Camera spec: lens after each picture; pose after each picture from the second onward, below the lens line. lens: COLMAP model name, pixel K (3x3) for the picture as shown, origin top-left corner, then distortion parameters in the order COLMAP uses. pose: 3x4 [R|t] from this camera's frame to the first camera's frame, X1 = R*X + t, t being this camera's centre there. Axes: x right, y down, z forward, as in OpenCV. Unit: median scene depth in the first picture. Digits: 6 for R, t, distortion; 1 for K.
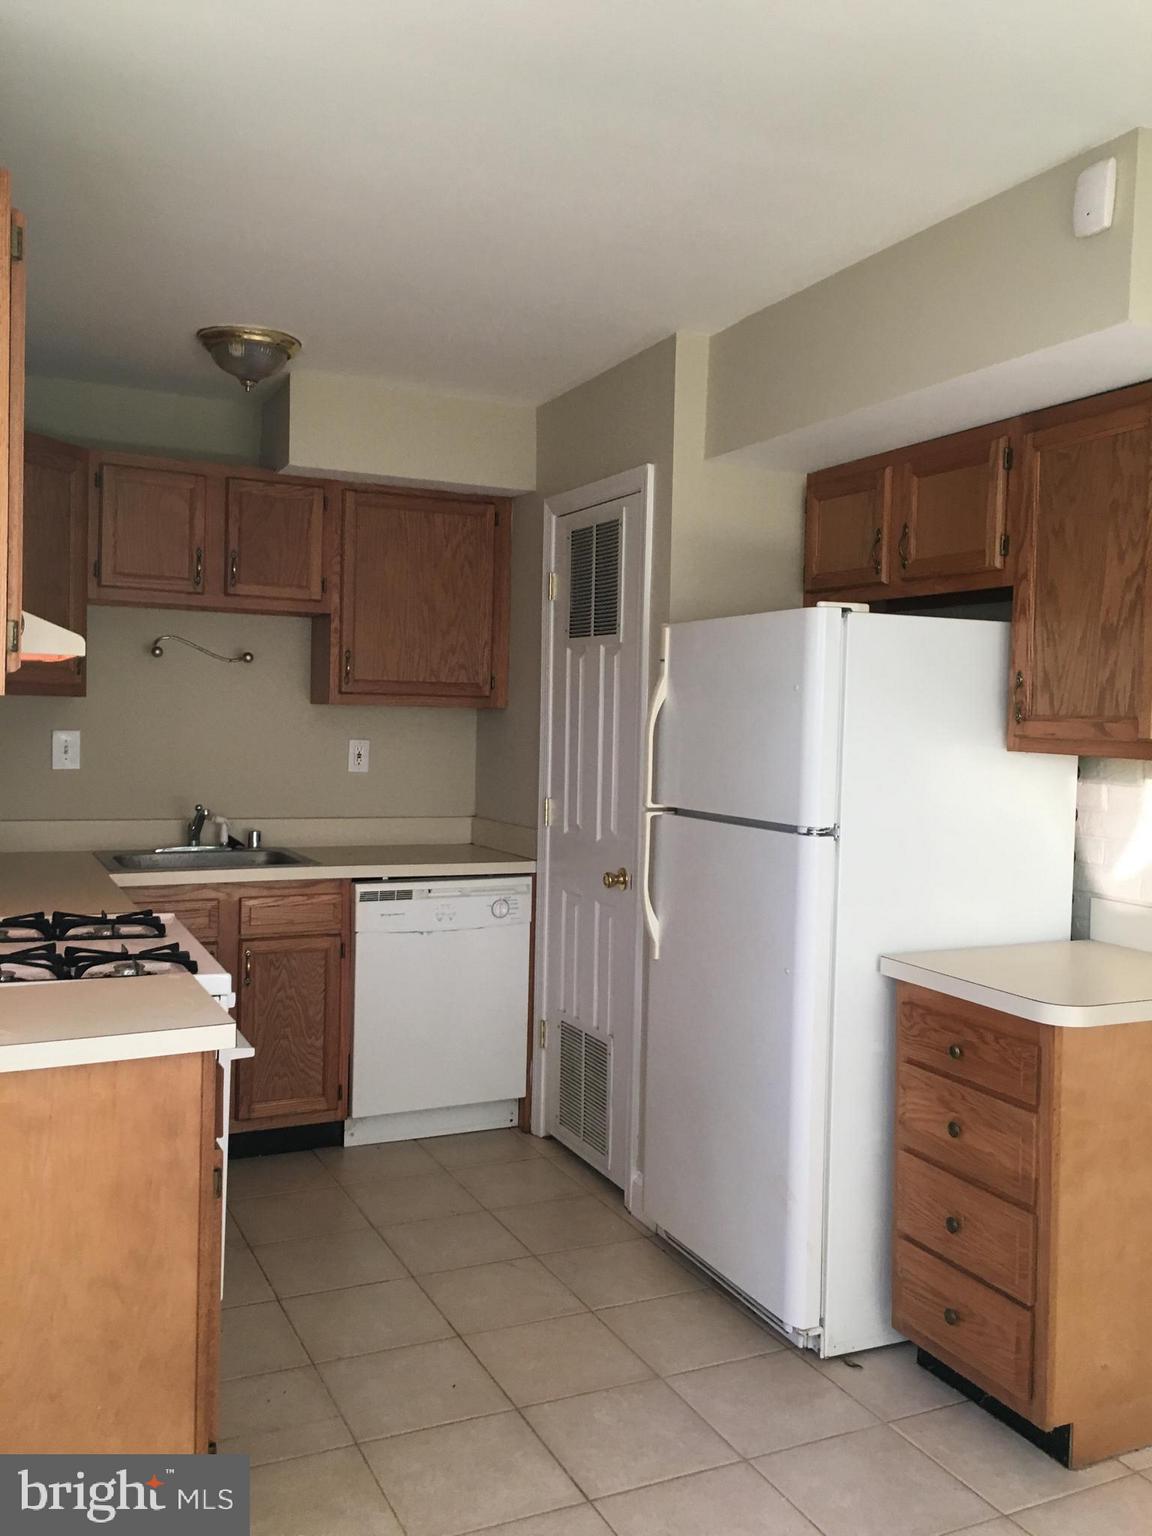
lens RADIAL K [[1298.1, 0, 582.7], [0, 1298.1, 768.4], [0, 0, 1]] dist [0.010817, -0.015900]
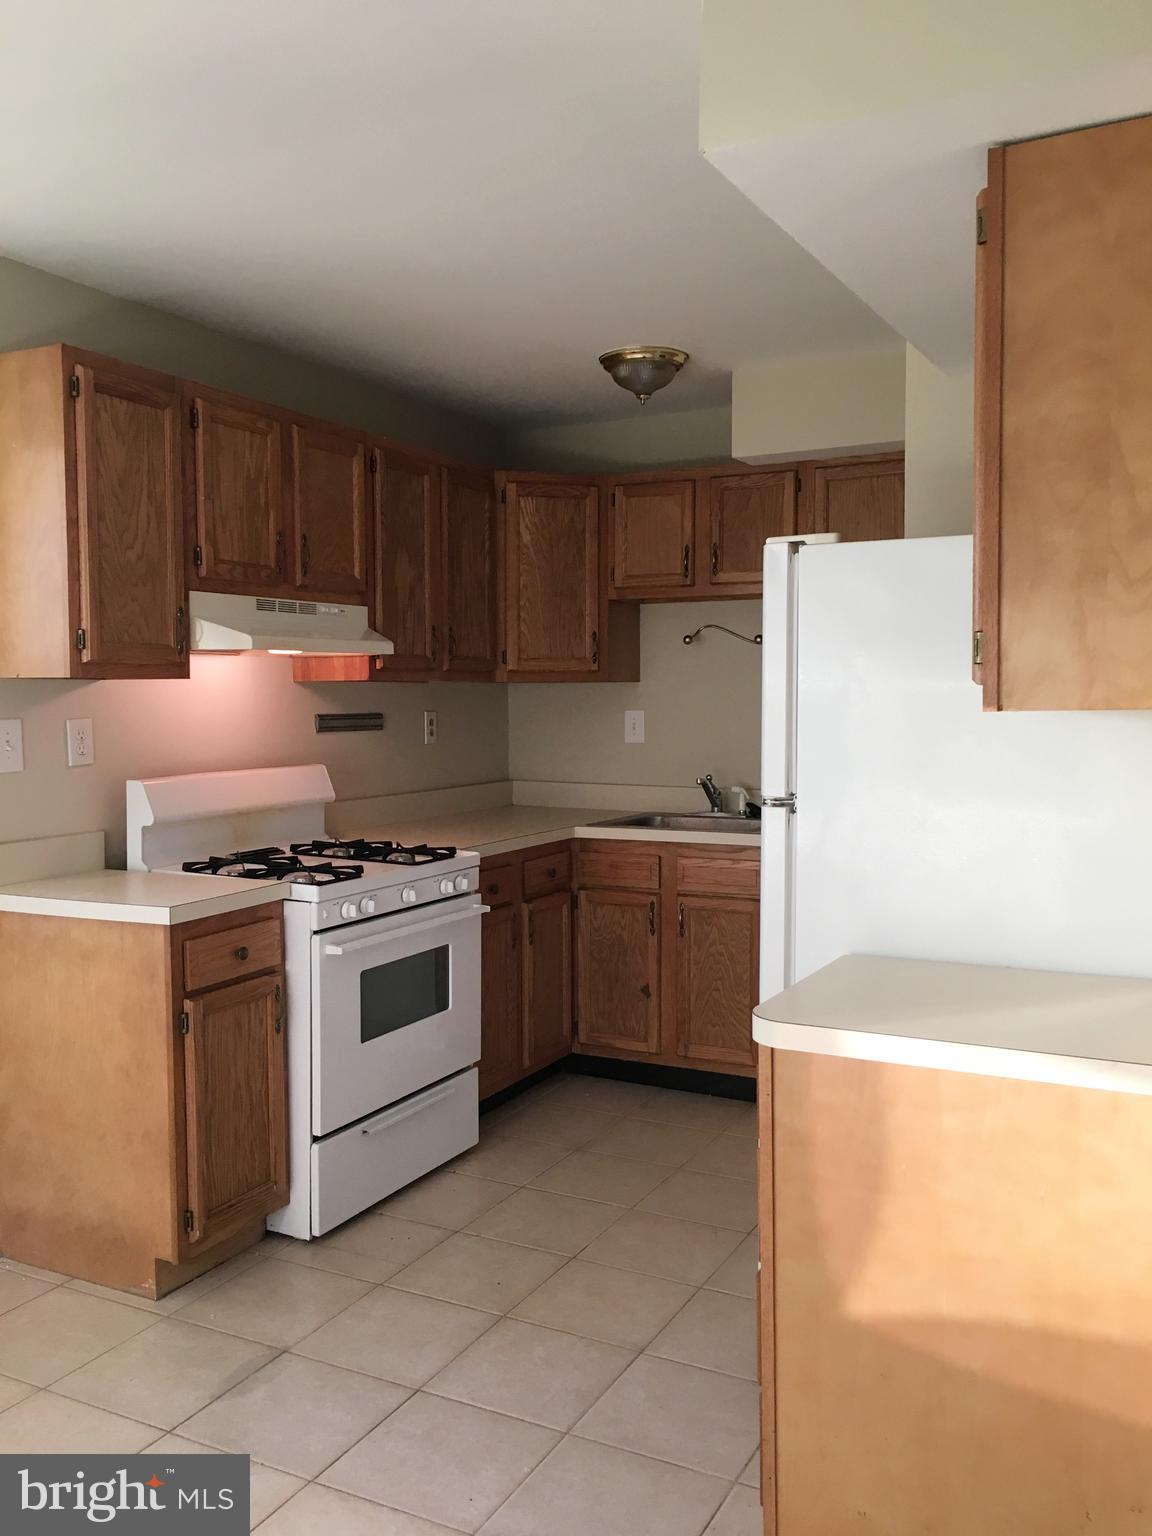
lens RADIAL K [[1298.1, 0, 582.4], [0, 1298.1, 765.4], [0, 0, 1]] dist [0.010817, -0.015900]
pose [[0.601356, 0.014065, -0.798857, 0.798849], [-0.013365, 0.999882, 0.007544, 0.019579], [0.798869, 0.006140, 0.601473, 0.369037]]
